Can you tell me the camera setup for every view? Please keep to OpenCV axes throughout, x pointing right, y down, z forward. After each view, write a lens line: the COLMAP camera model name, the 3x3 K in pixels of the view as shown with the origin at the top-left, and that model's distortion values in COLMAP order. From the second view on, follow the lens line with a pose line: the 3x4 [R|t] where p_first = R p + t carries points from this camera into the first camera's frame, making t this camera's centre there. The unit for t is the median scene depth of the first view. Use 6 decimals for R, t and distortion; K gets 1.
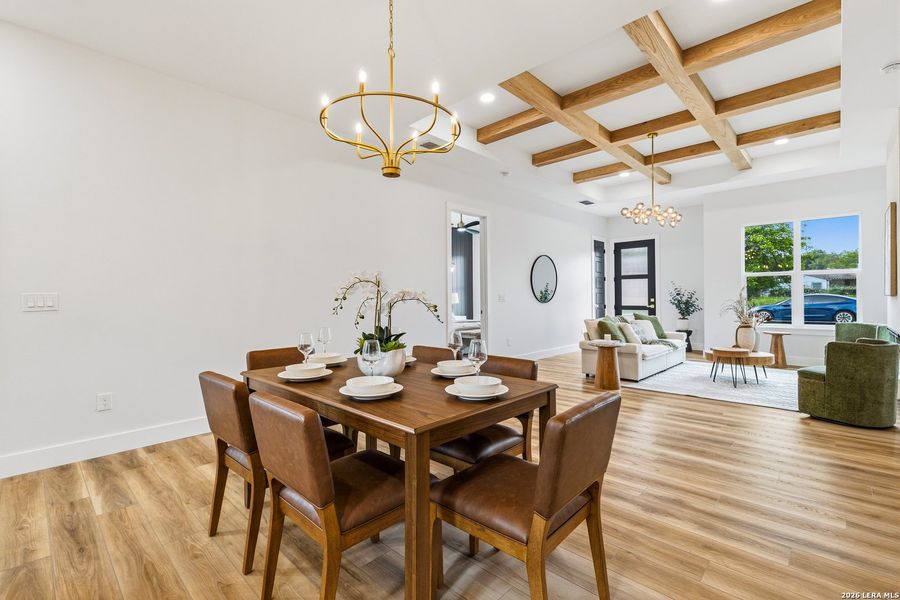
lens RADIAL K [[406.4, 0, 449.3], [0, 406.4, 294.0], [0, 0, 1]] dist [0.014115, -0.001134]
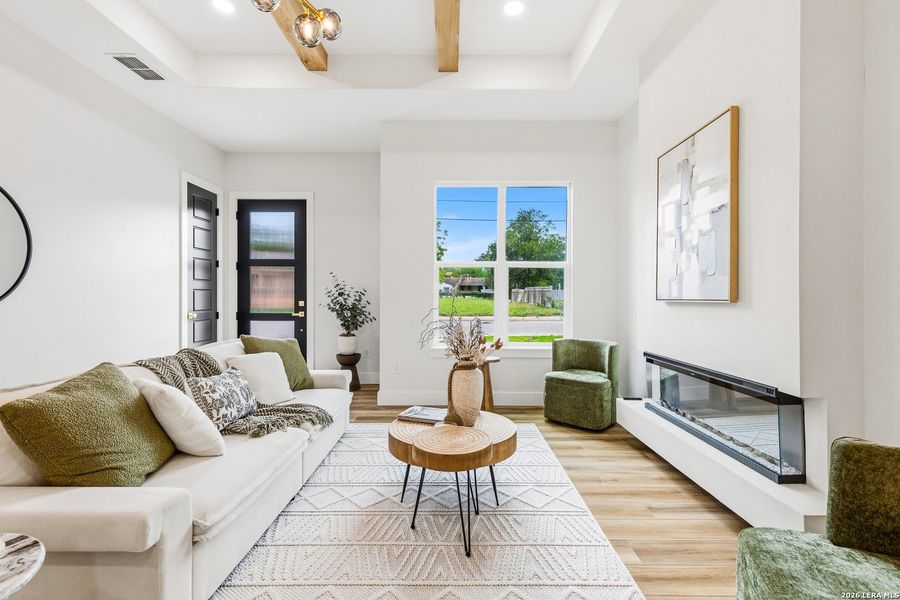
lens RADIAL K [[406.4, 0, 451.6], [0, 406.4, 297.5], [0, 0, 1]] dist [0.014115, -0.001134]
pose [[0.724171, 0.008140, 0.689572, 0.253373], [-0.013726, 0.999902, 0.002612, 0.001893], [-0.689483, -0.011357, 0.724212, 0.432886]]
